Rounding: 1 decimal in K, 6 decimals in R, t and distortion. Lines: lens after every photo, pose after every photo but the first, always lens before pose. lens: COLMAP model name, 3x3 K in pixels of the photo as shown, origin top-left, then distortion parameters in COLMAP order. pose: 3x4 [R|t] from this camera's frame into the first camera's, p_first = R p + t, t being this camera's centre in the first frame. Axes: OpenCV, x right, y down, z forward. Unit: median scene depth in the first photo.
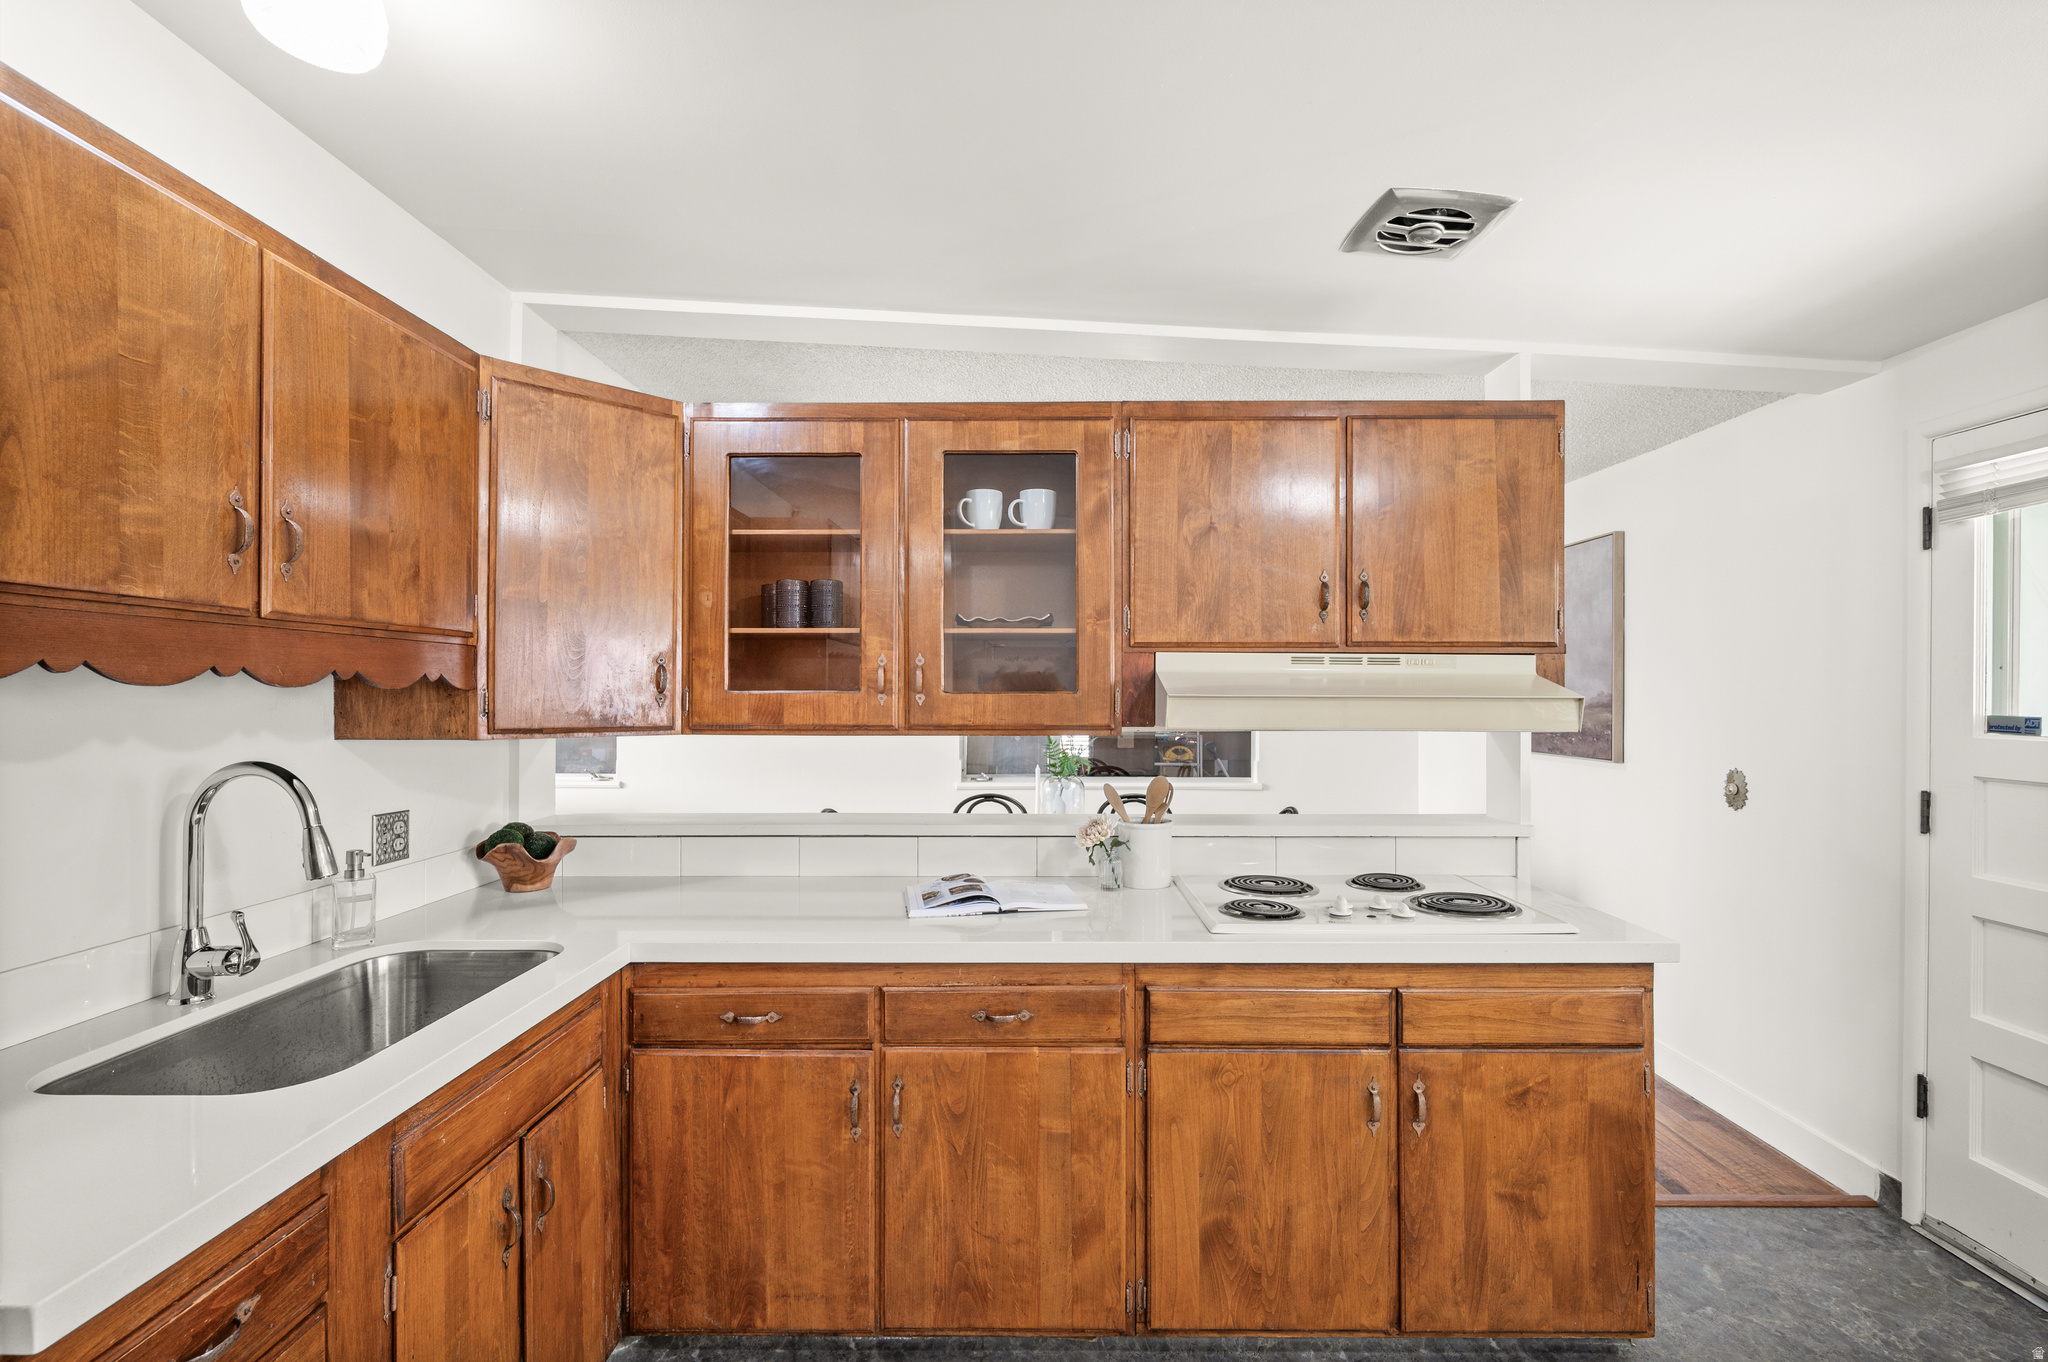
lens RADIAL K [[898.1, 0, 1024.0], [0, 898.1, 681.0], [0, 0, 1]] dist [-0.001729, 0.000083]
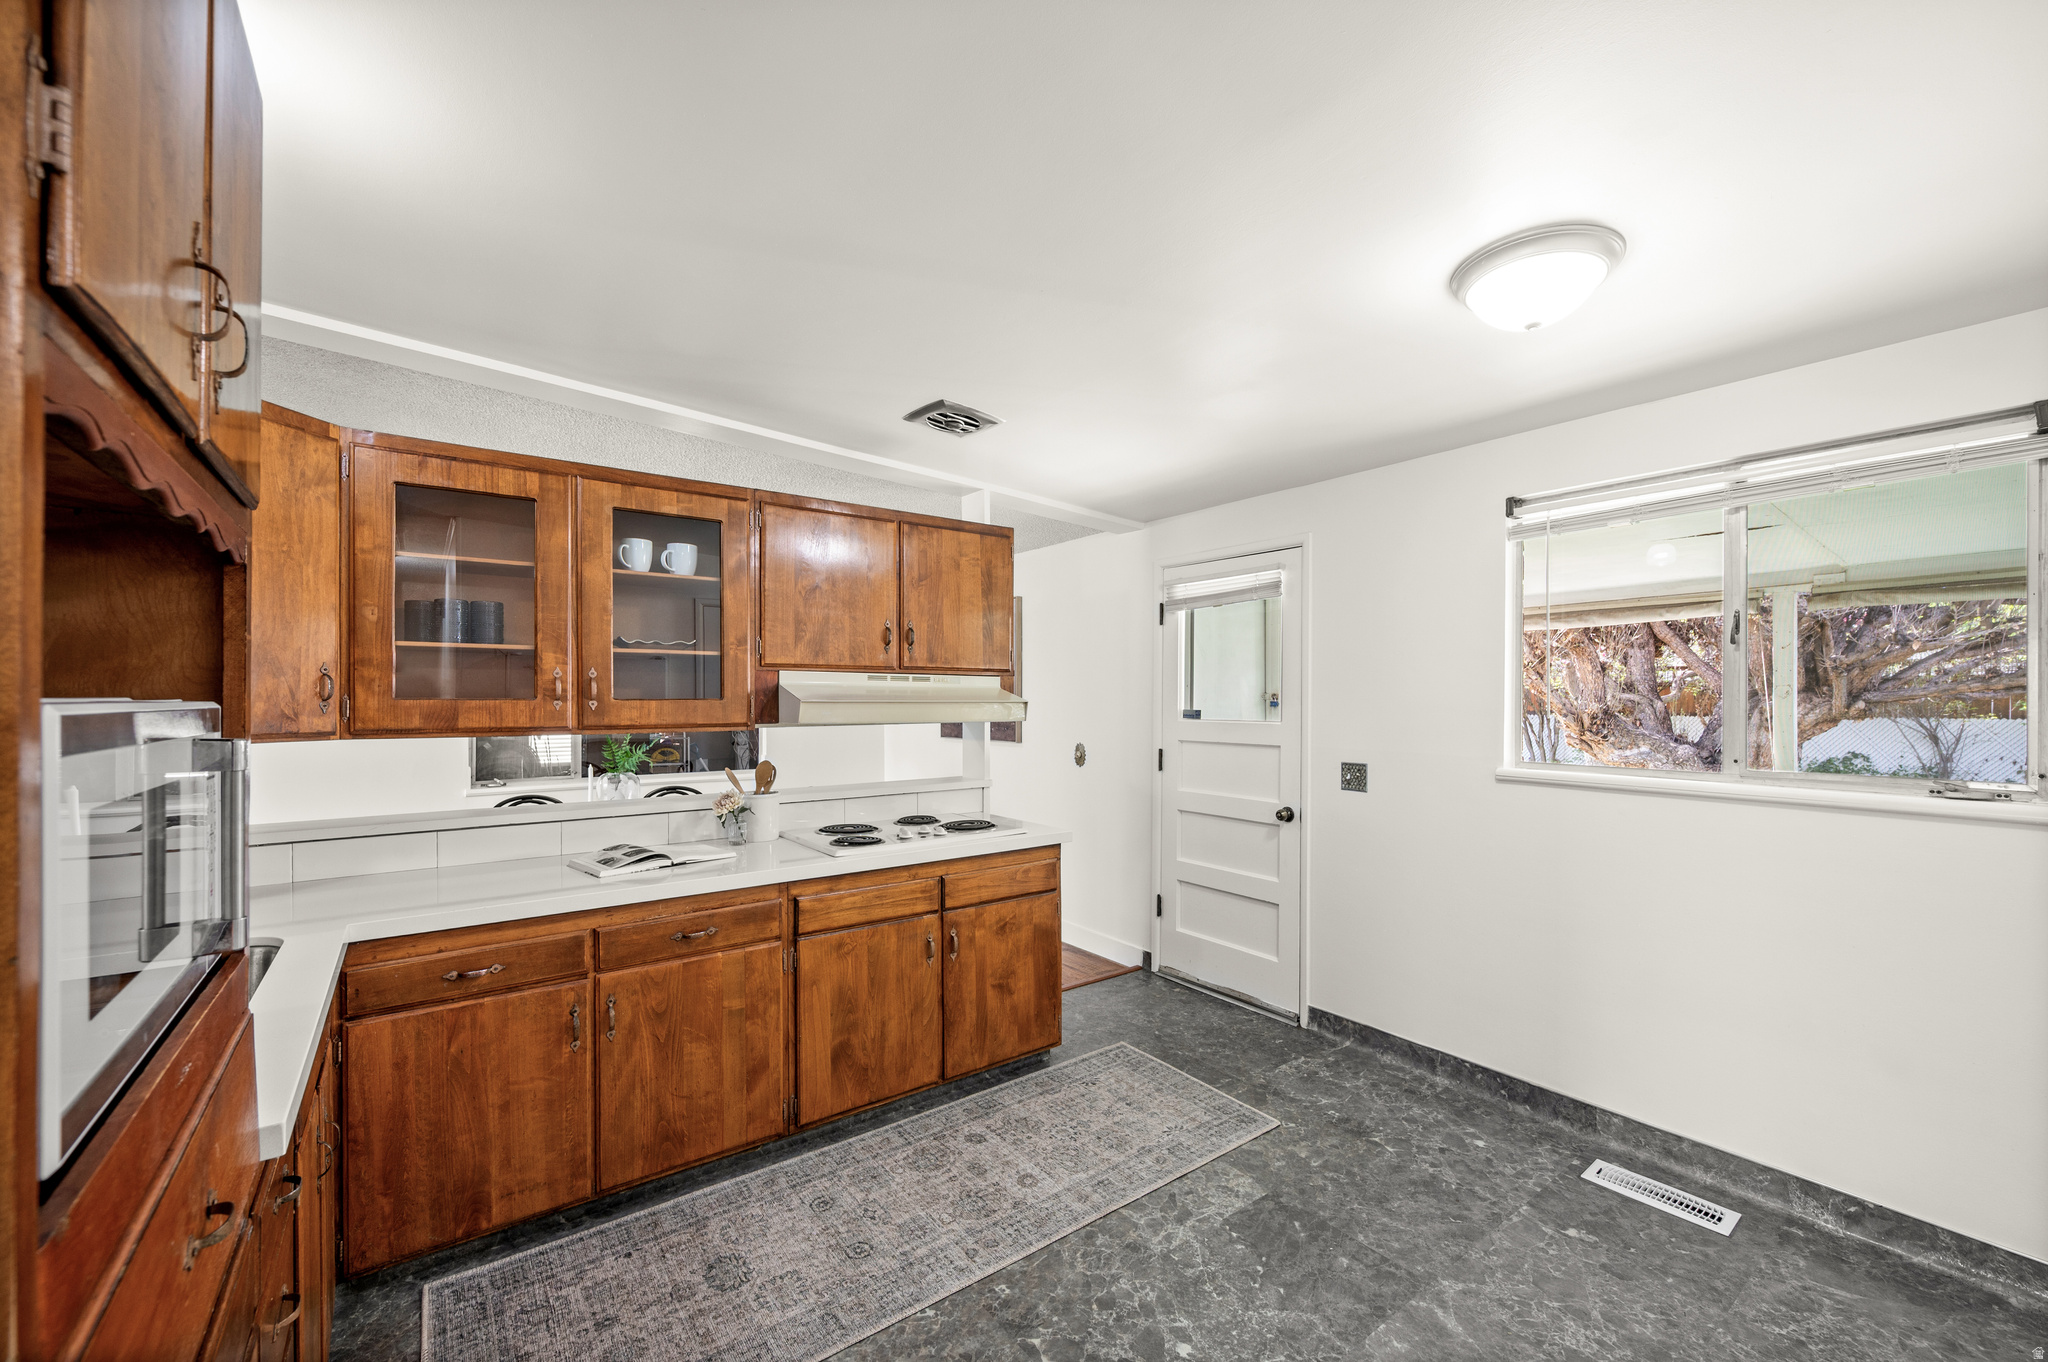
lens RADIAL K [[819.6, 0, 1024.0], [0, 819.6, 681.0], [0, 0, 1]] dist [0.000000, -0.000026]
pose [[0.800439, 0.011083, 0.599312, -0.376794], [-0.005466, 0.999922, -0.011191, -0.003943], [-0.599390, 0.005682, 0.800437, -0.311477]]
